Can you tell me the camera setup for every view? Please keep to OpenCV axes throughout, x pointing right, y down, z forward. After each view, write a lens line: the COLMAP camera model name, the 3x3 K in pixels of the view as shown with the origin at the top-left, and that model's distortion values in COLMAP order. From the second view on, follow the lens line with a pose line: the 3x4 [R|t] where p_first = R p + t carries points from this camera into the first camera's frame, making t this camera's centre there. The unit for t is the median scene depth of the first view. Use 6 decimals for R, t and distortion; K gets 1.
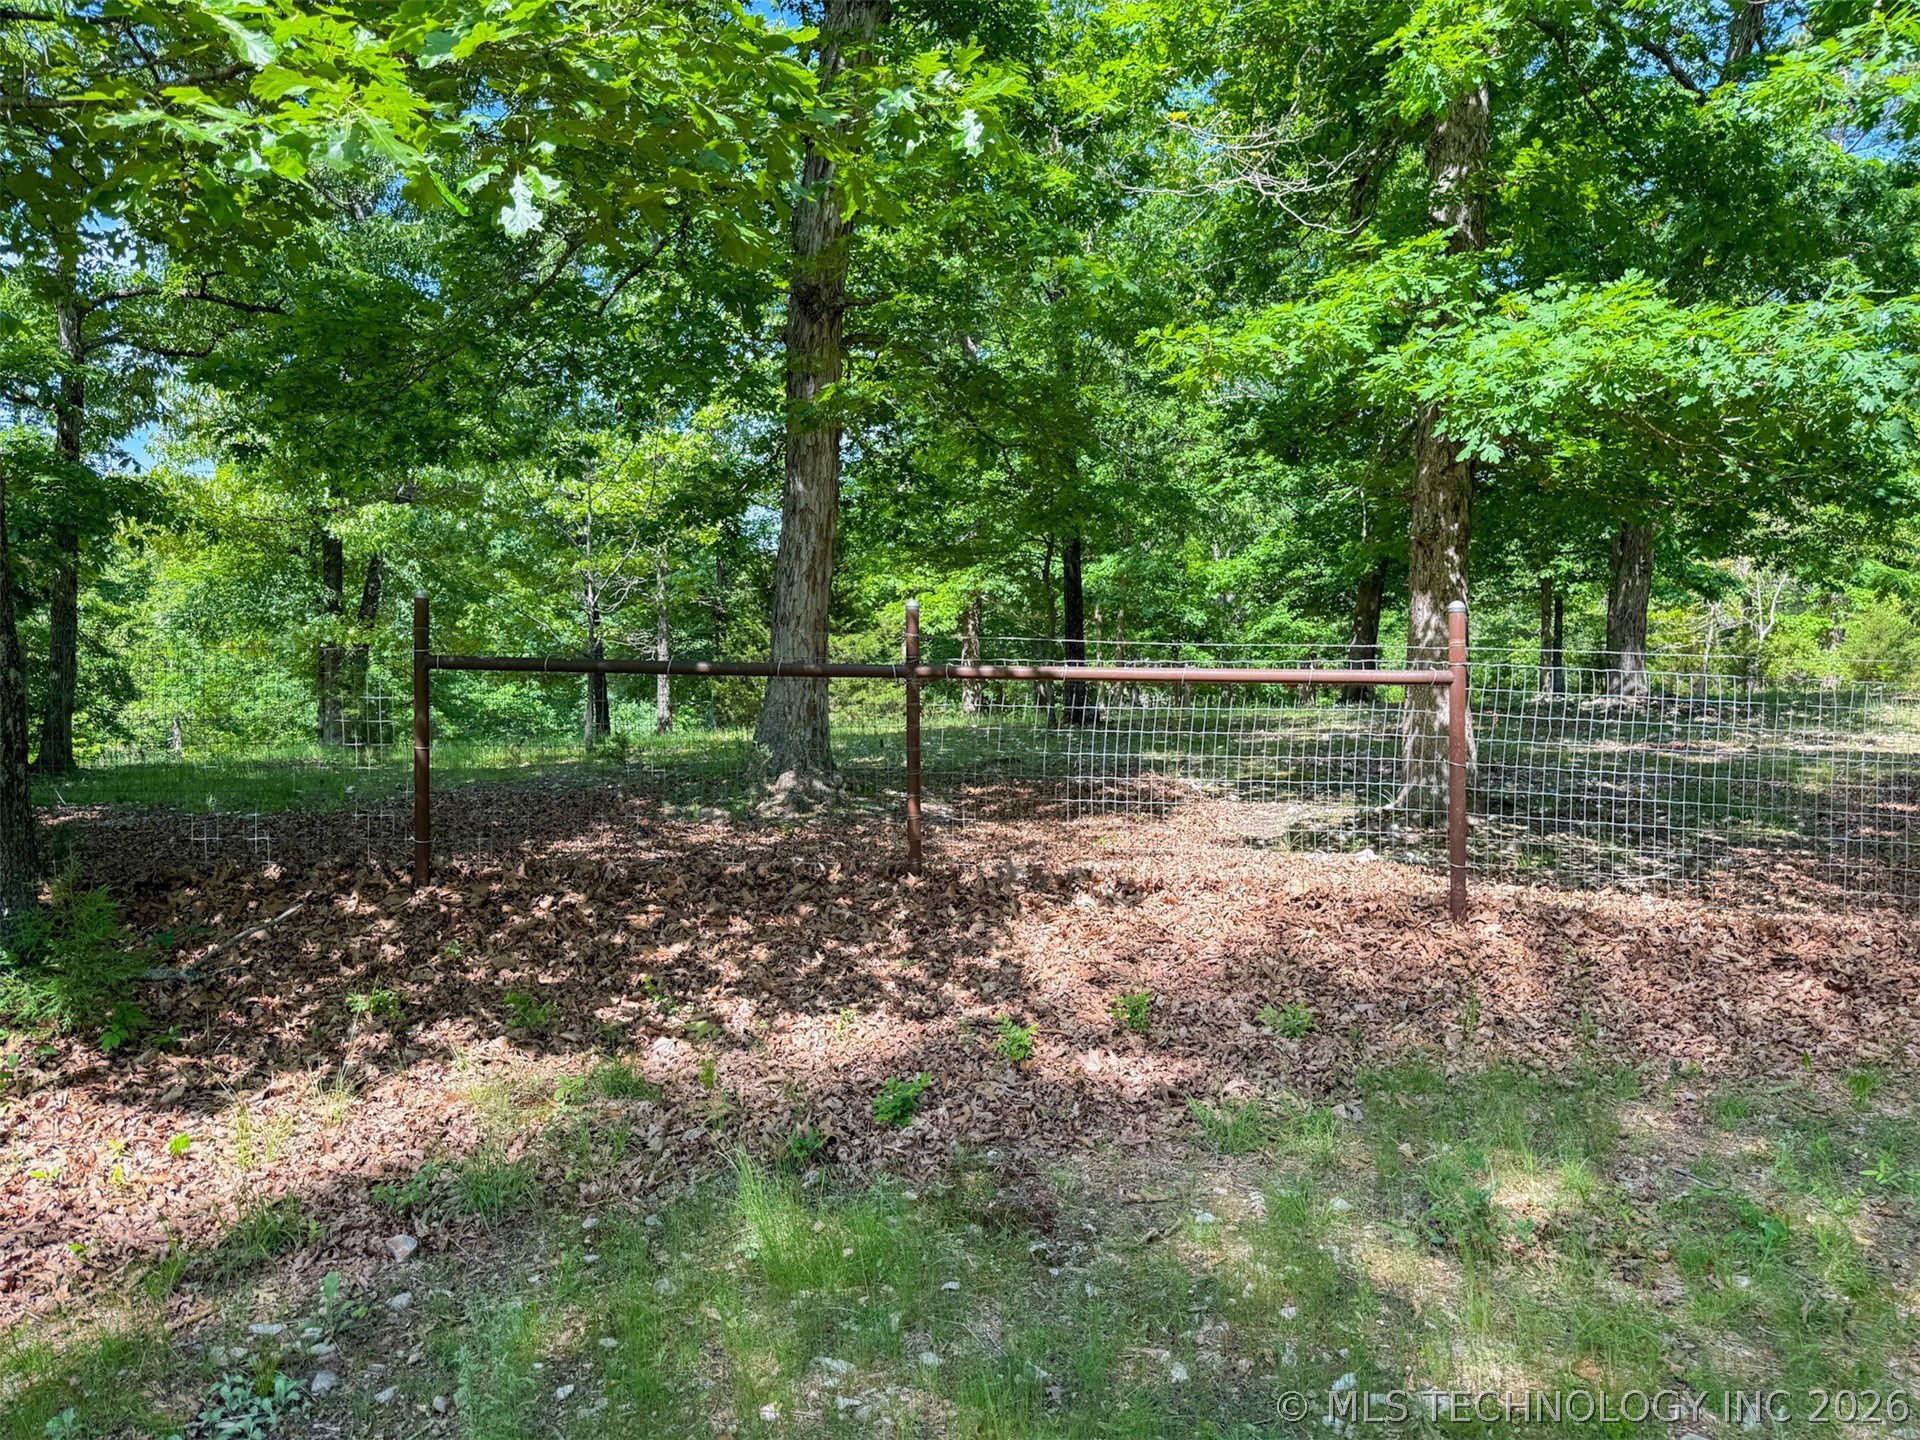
lens RADIAL K [[1304.8, 0, 971.3], [0, 1304.8, 709.2], [0, 0, 1]] dist [0.018946, -0.044815]
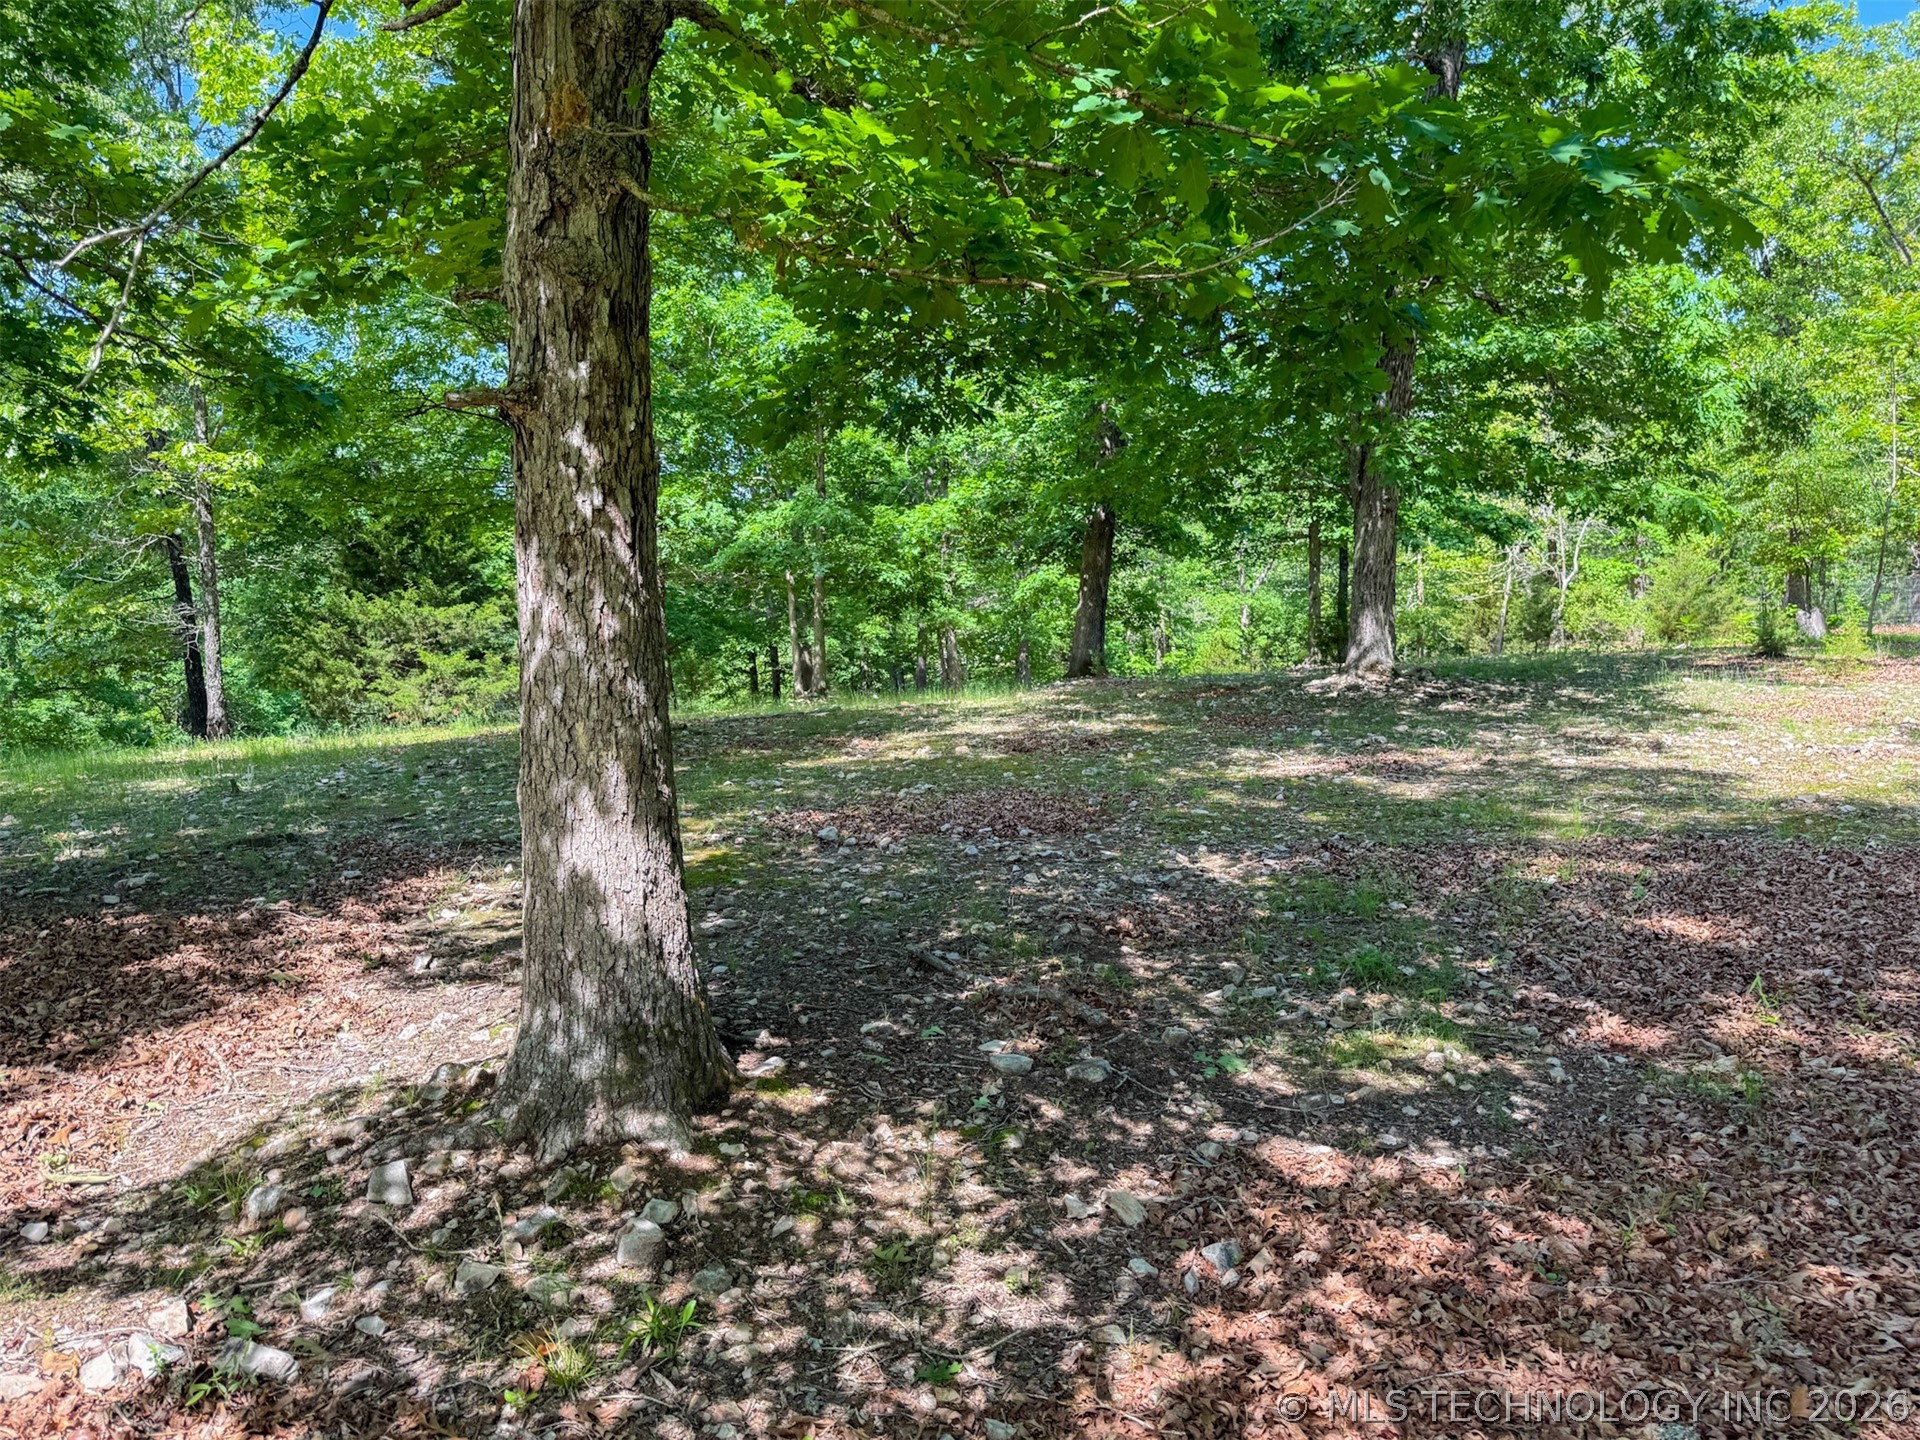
lens RADIAL K [[1304.8, 0, 963.1], [0, 1304.8, 731.2], [0, 0, 1]] dist [0.018946, -0.044815]
pose [[0.994876, -0.029693, 0.096645, 0.514996], [0.024760, 0.998348, 0.051847, -0.058095], [-0.098025, -0.049188, 0.993968, 0.694287]]
